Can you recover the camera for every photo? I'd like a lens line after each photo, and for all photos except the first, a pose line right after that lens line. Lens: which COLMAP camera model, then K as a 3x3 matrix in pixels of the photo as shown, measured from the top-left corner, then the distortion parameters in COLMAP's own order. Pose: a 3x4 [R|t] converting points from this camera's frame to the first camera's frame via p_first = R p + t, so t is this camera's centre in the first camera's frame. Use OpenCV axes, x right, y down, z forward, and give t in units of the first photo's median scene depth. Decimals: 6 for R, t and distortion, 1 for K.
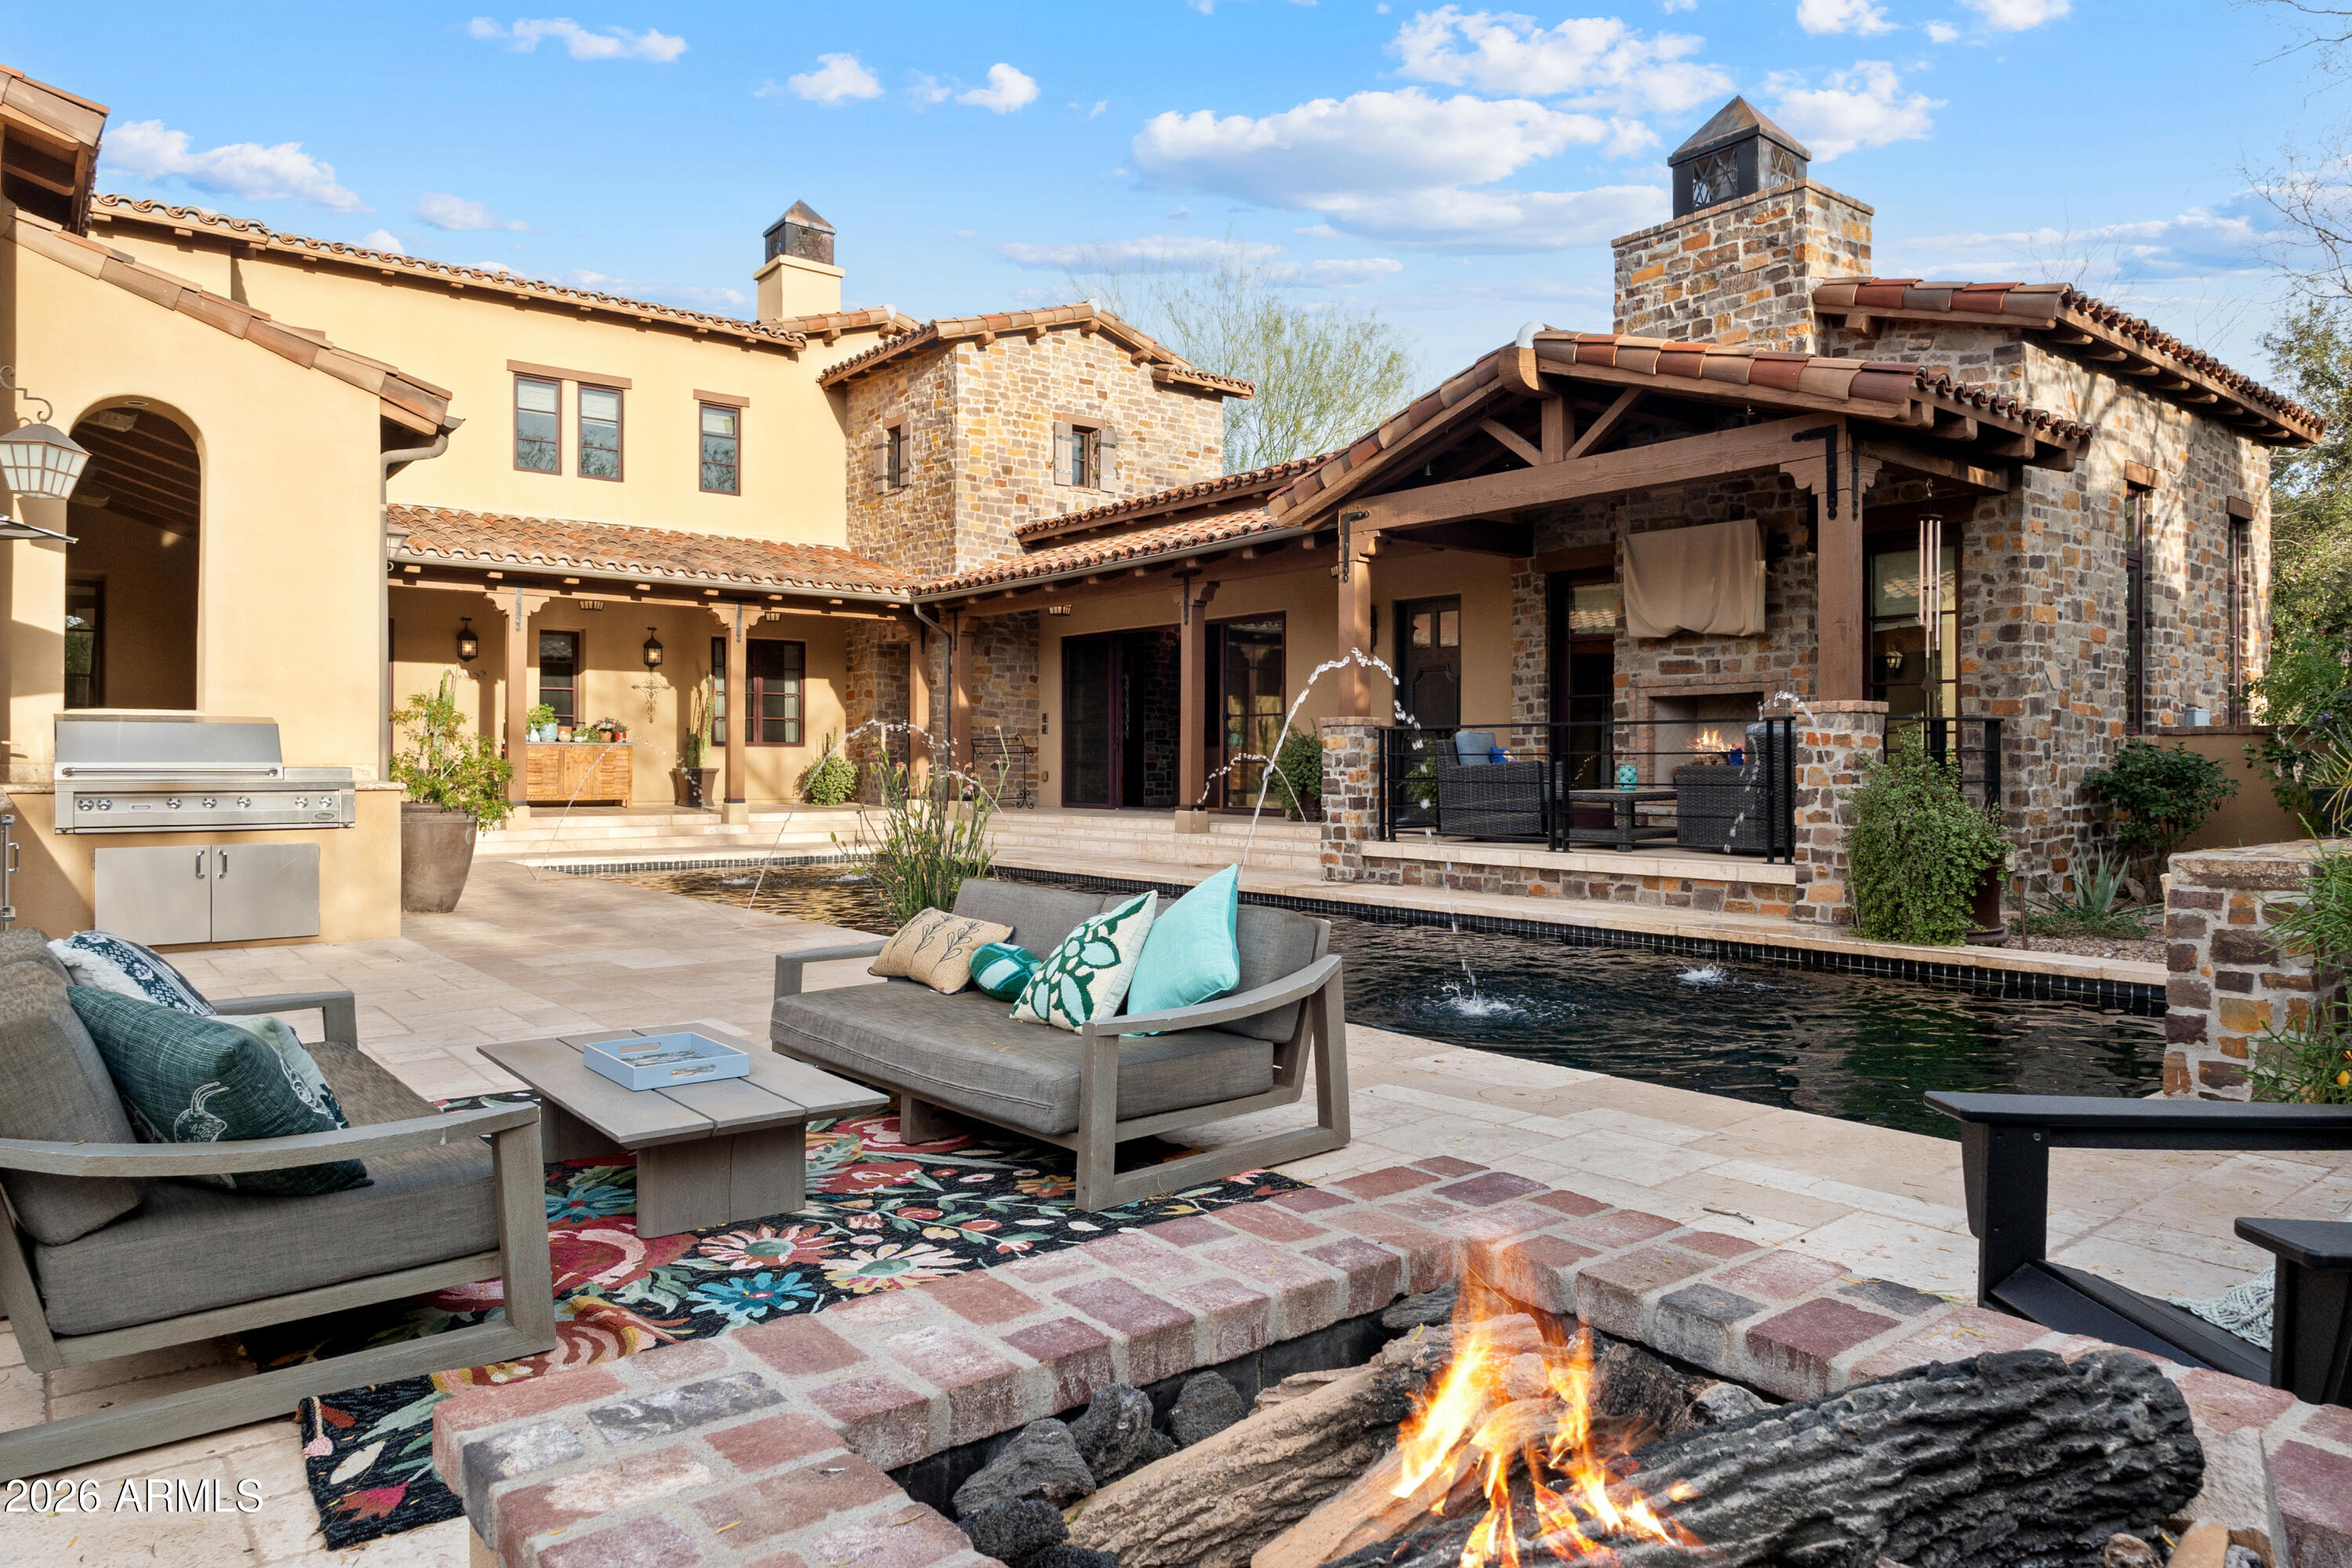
lens RADIAL K [[1526.1, 0, 1197.0], [0, 1526.1, 760.8], [0, 0, 1]] dist [-0.008141, -0.007132]
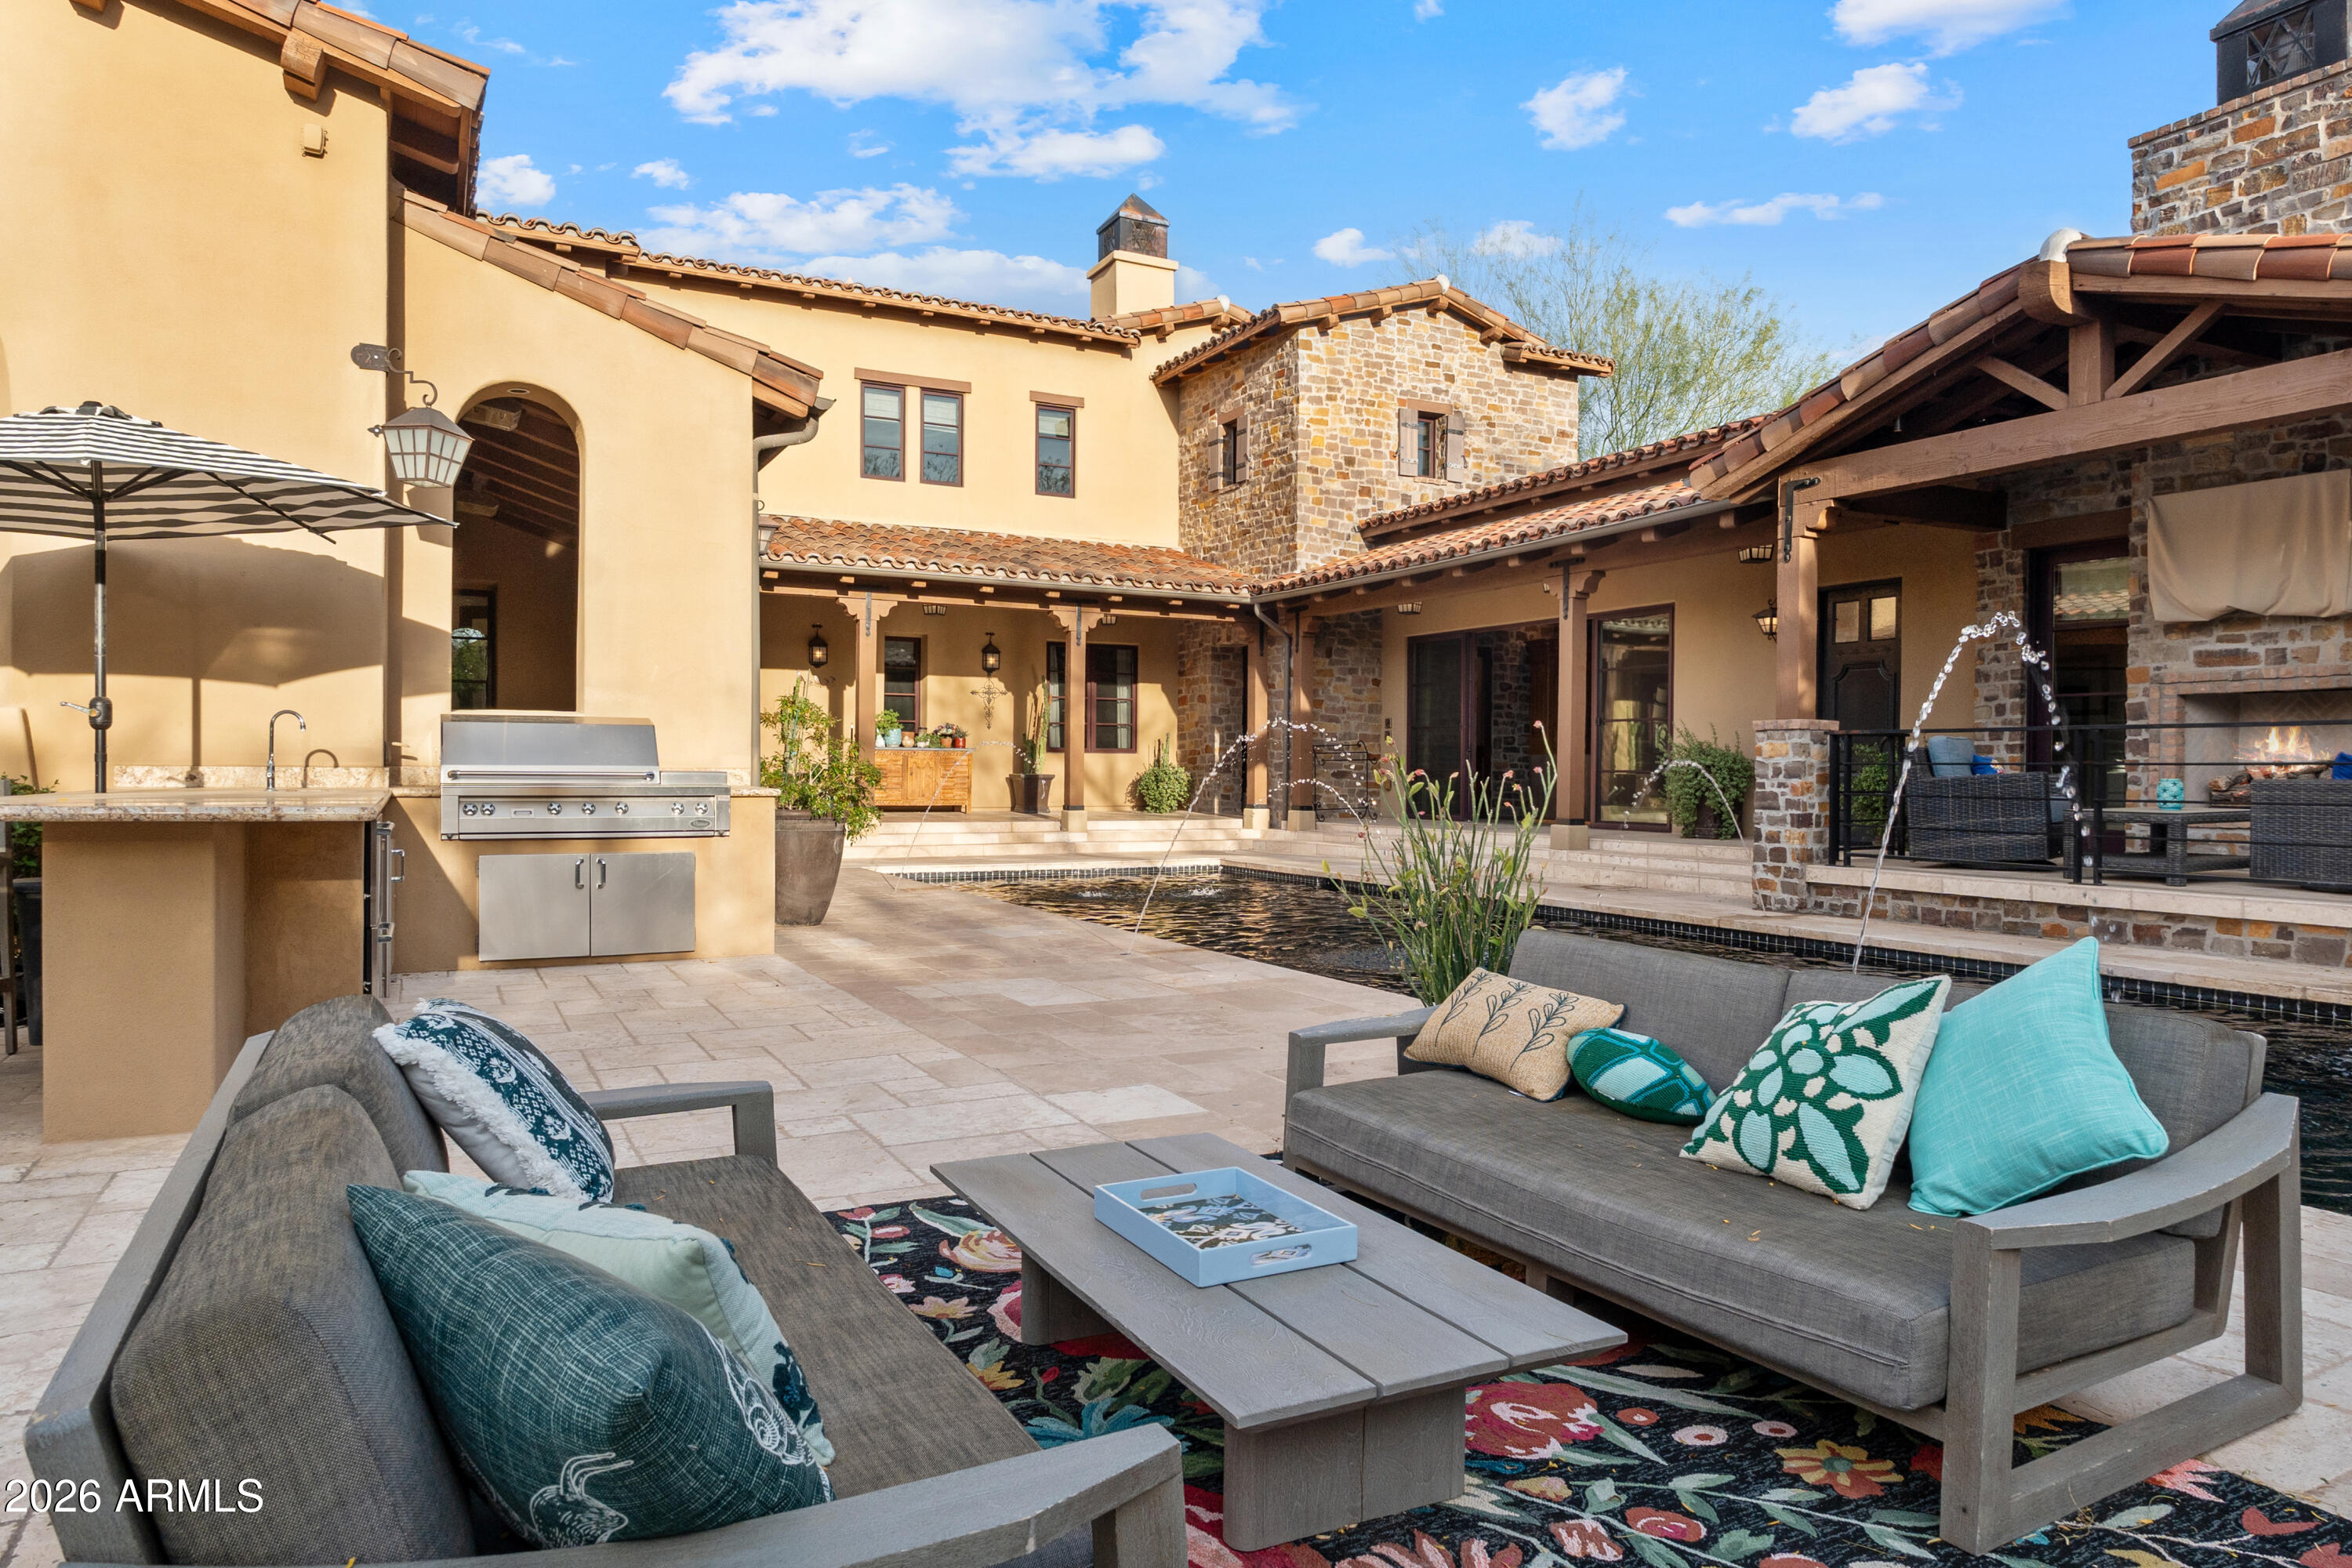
lens RADIAL K [[1497.9, 0, 1169.5], [0, 1497.9, 791.7], [0, 0, 1]] dist [-0.006601, -0.005936]
pose [[0.978941, 0.008629, -0.203963, -0.070392], [-0.005503, 0.999859, 0.015892, 0.000306], [0.204071, -0.014435, 0.978850, 0.107514]]
